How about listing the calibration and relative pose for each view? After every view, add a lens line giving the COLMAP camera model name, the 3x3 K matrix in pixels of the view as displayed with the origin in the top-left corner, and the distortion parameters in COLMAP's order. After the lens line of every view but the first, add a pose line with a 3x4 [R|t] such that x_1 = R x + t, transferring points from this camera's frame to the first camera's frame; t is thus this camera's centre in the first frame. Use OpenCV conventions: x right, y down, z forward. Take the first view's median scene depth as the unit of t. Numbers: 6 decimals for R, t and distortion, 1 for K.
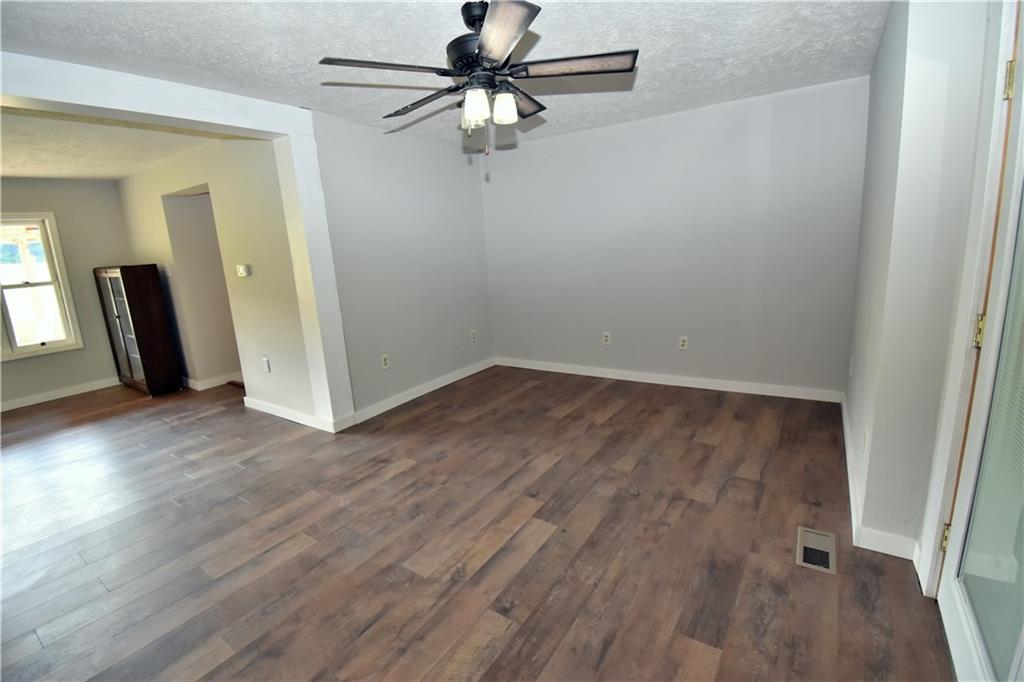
lens RADIAL K [[452.7, 0, 511.7], [0, 452.7, 351.6], [0, 0, 1]] dist [0.011737, -0.020744]
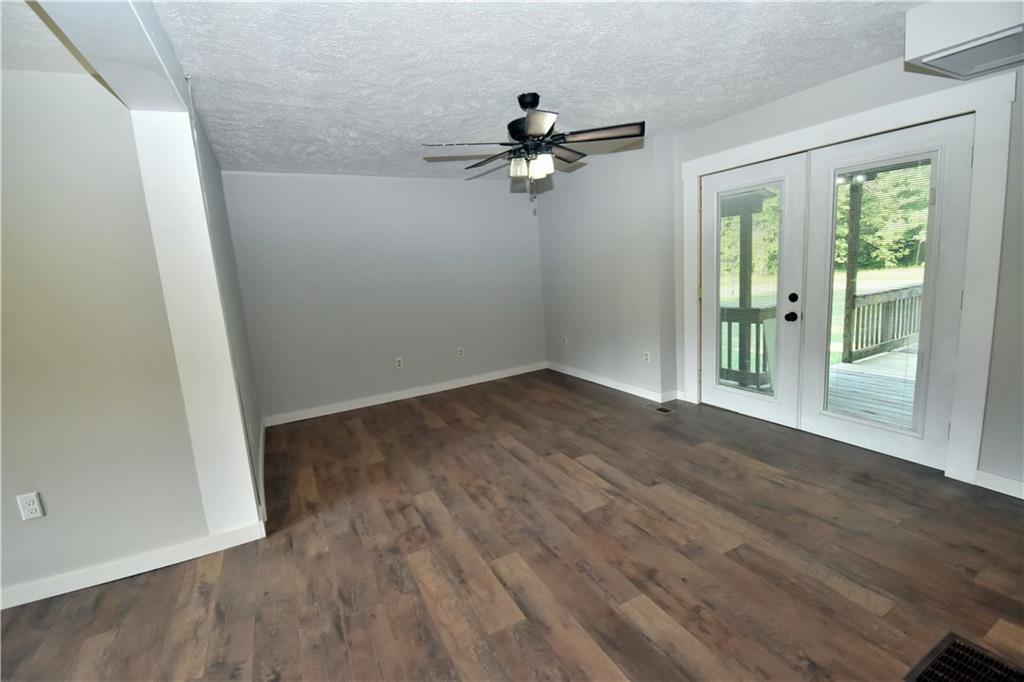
lens RADIAL K [[452.7, 0, 520.2], [0, 452.7, 342.5], [0, 0, 1]] dist [0.011737, -0.020744]
pose [[0.464311, -0.127436, 0.876456, -0.956195], [0.248553, 0.968575, 0.009156, -0.023126], [-0.850080, 0.213595, 0.481395, 0.323743]]
